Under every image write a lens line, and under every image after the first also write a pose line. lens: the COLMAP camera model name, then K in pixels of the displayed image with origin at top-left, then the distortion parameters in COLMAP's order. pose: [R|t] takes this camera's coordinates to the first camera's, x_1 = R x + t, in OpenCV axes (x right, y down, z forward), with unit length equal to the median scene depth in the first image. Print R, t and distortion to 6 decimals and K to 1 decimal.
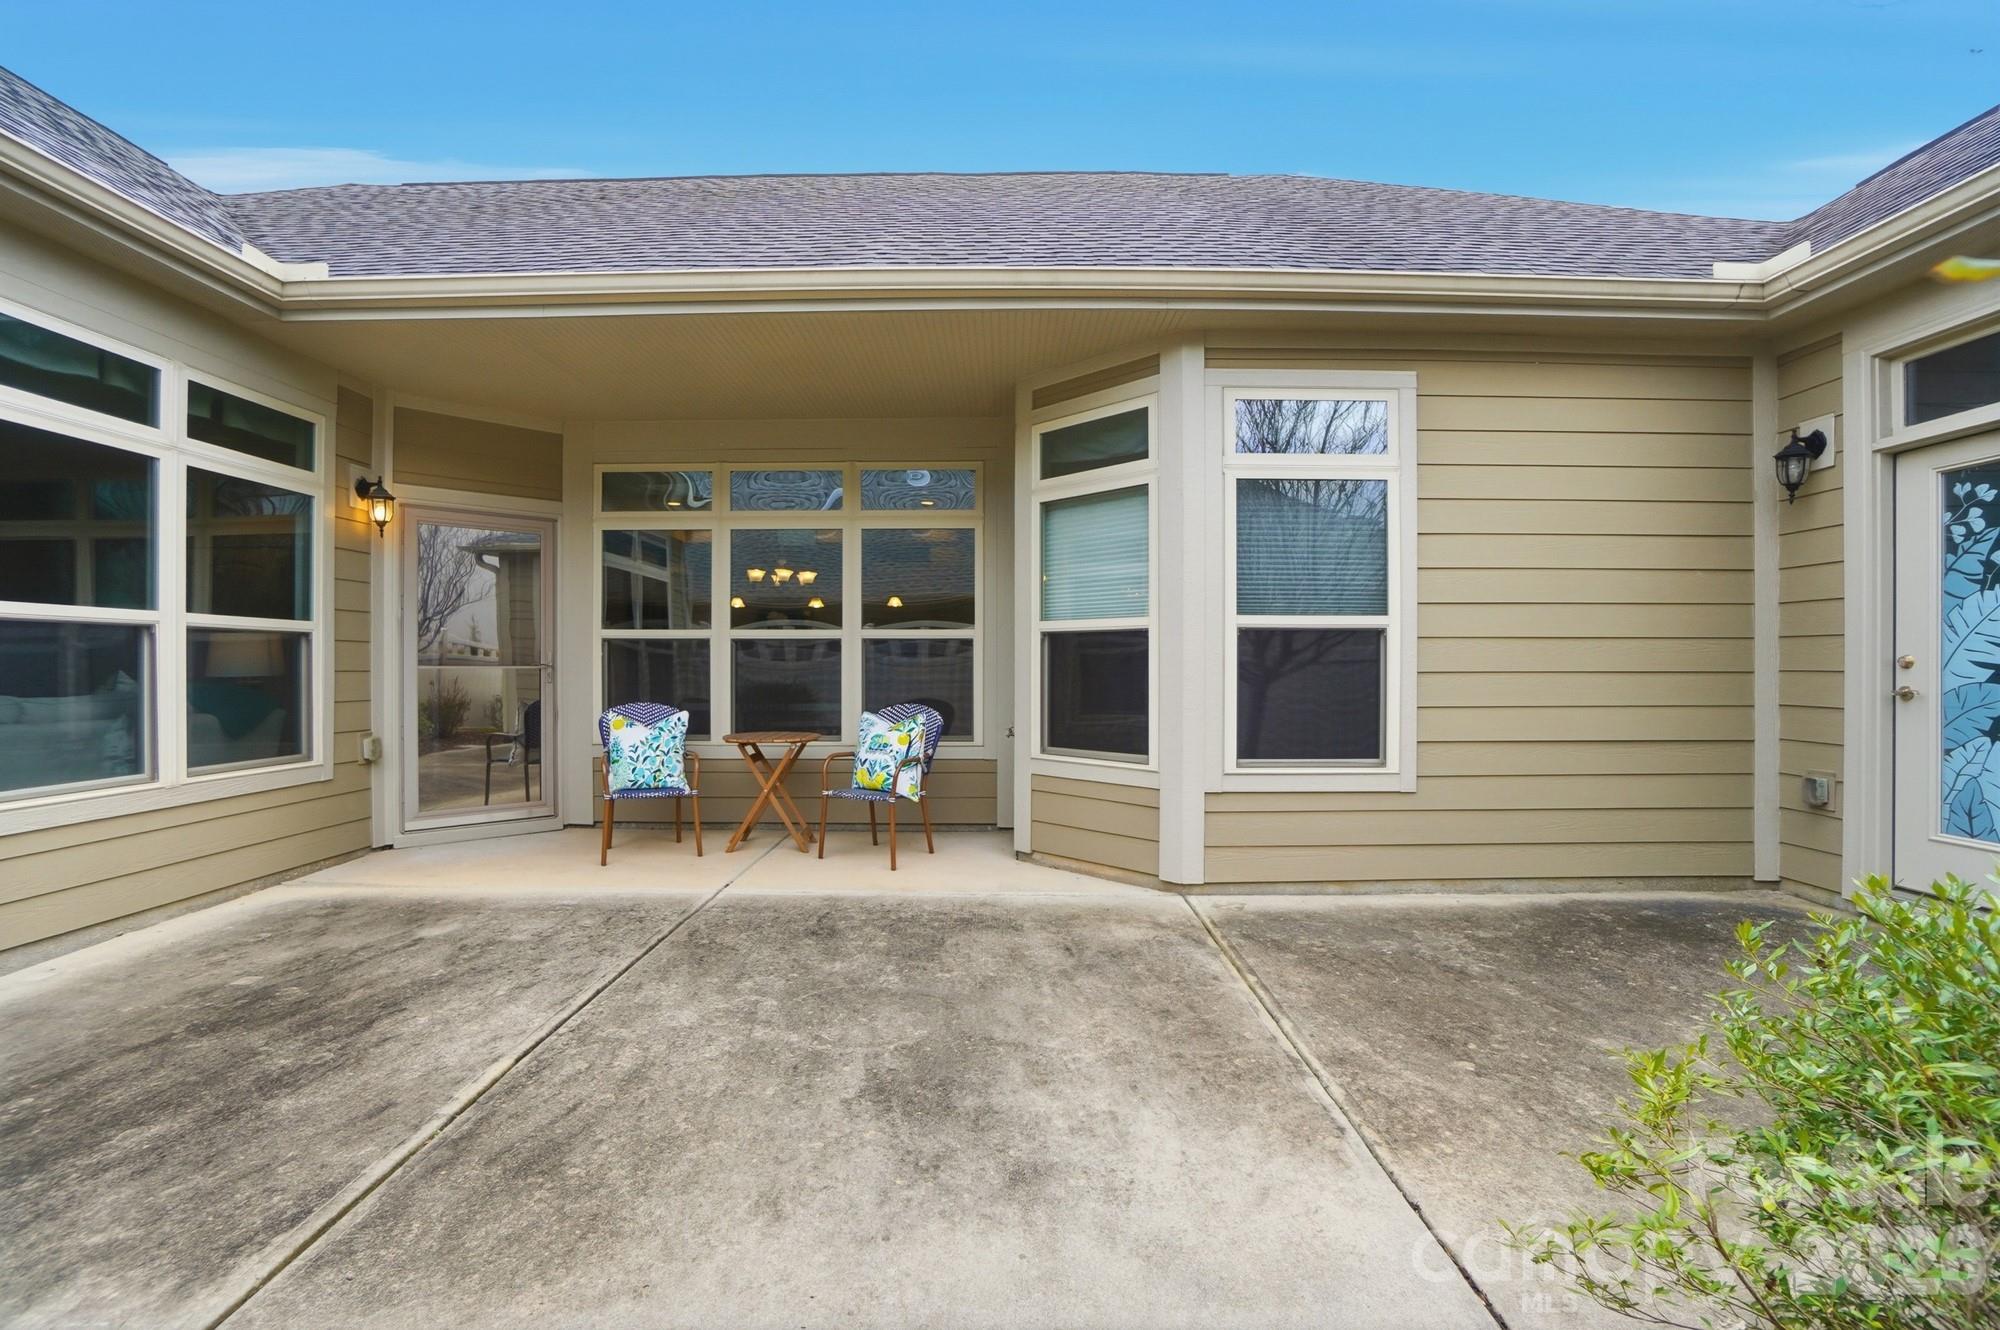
lens RADIAL K [[884.2, 0, 994.5], [0, 884.2, 668.6], [0, 0, 1]] dist [-0.056984, 0.018606]
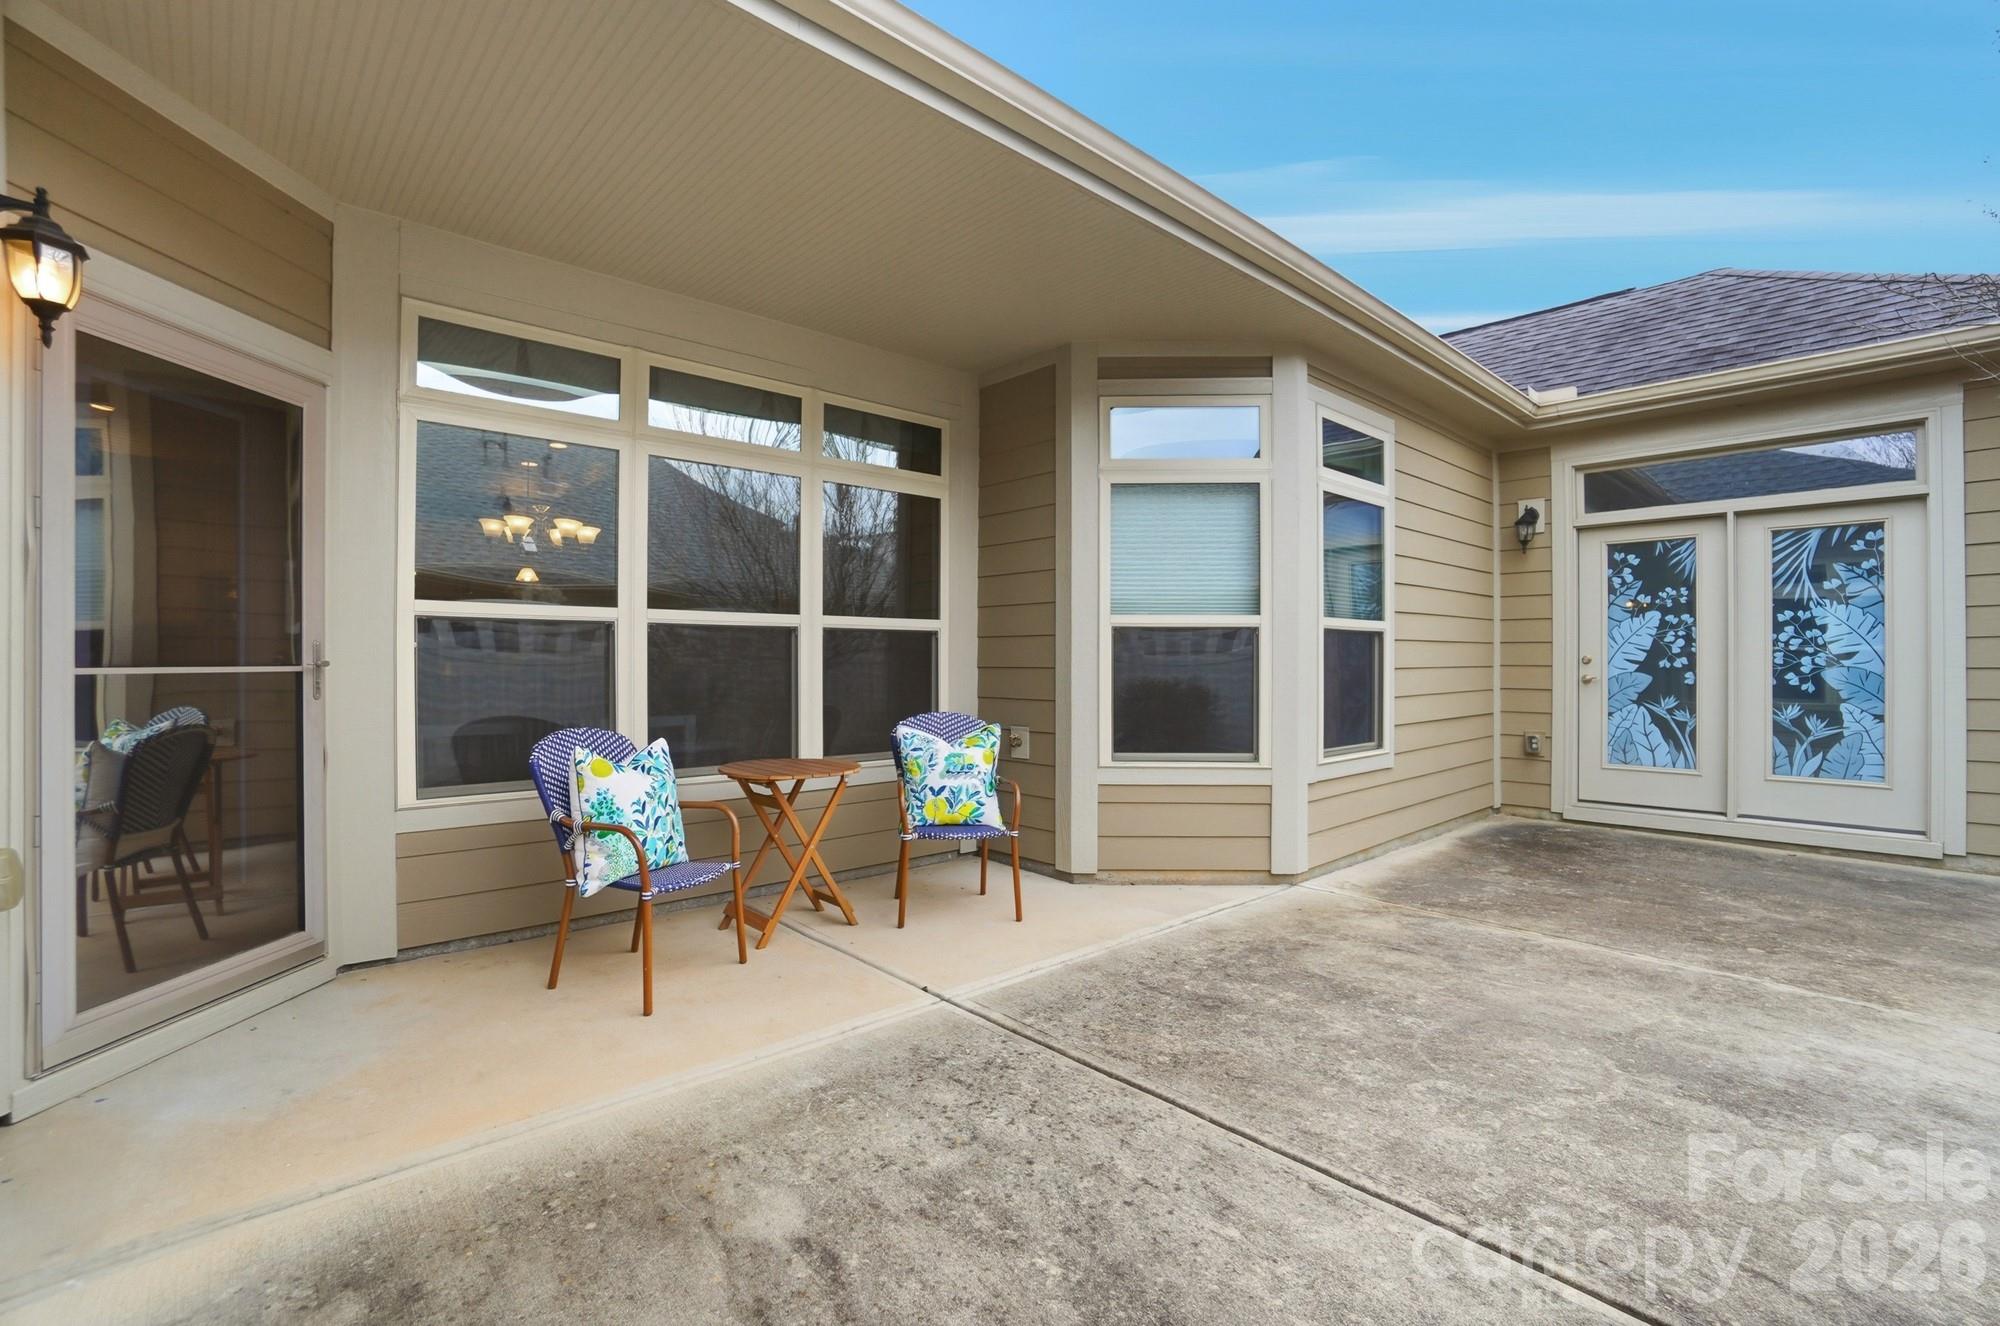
lens RADIAL K [[897.8, 0, 990.8], [0, 897.8, 669.5], [0, 0, 1]] dist [-0.057675, 0.019992]
pose [[0.730982, -0.009377, 0.682332, -0.872933], [0.003261, 0.999942, 0.010248, -0.009828], [-0.682388, -0.005267, 0.730971, 0.542705]]
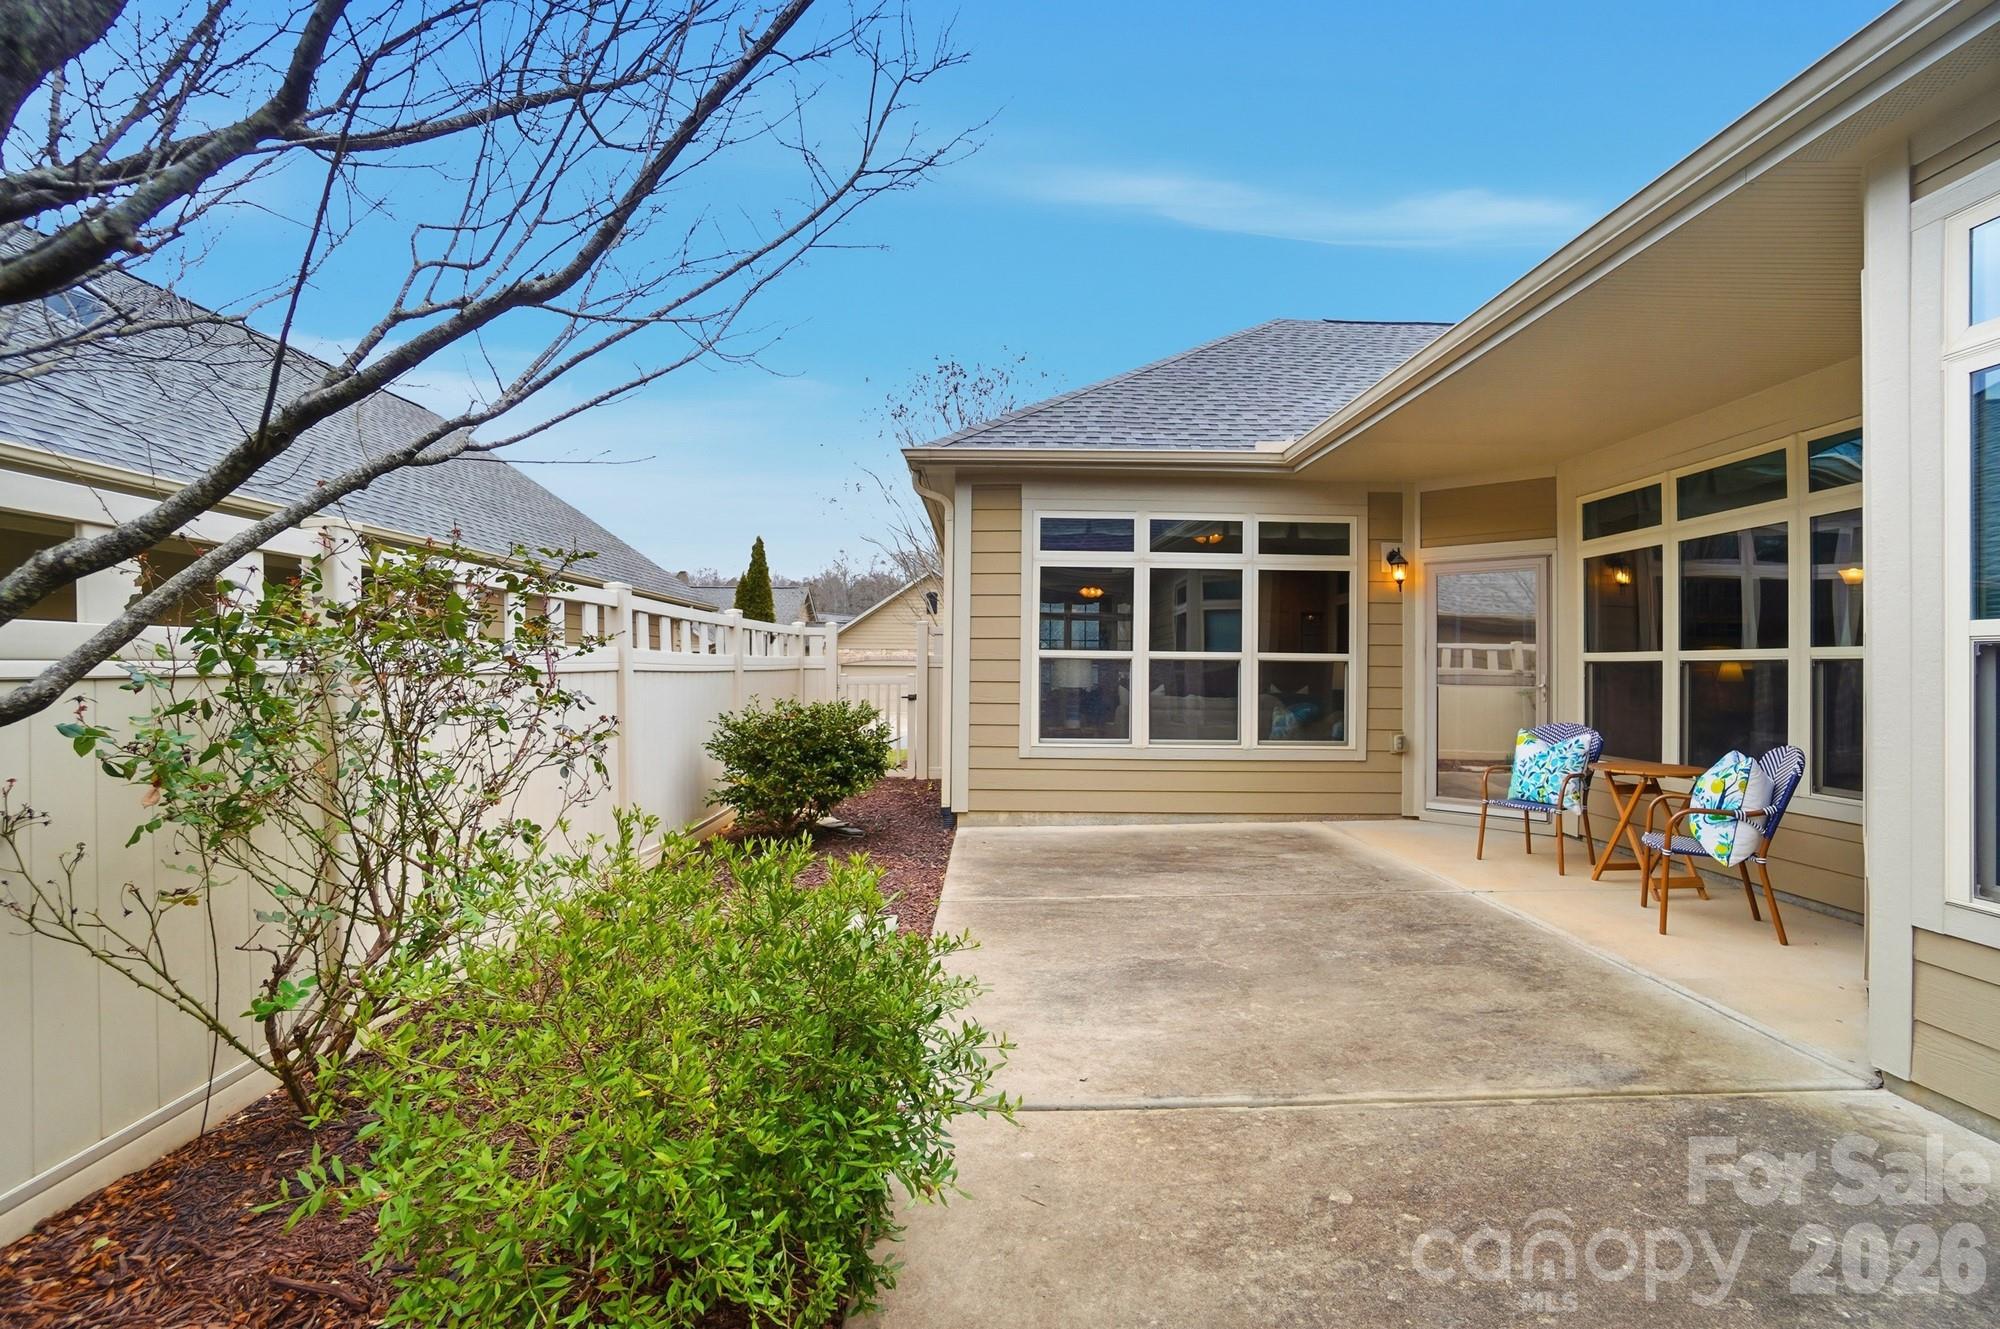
lens RADIAL K [[884.2, 0, 994.5], [0, 884.2, 668.1], [0, 0, 1]] dist [-0.056984, 0.018606]
pose [[0.013631, -0.001679, -0.999906, 0.900686], [-0.012110, 0.999925, -0.001844, -0.024477], [0.999834, 0.012134, 0.013610, 0.431759]]
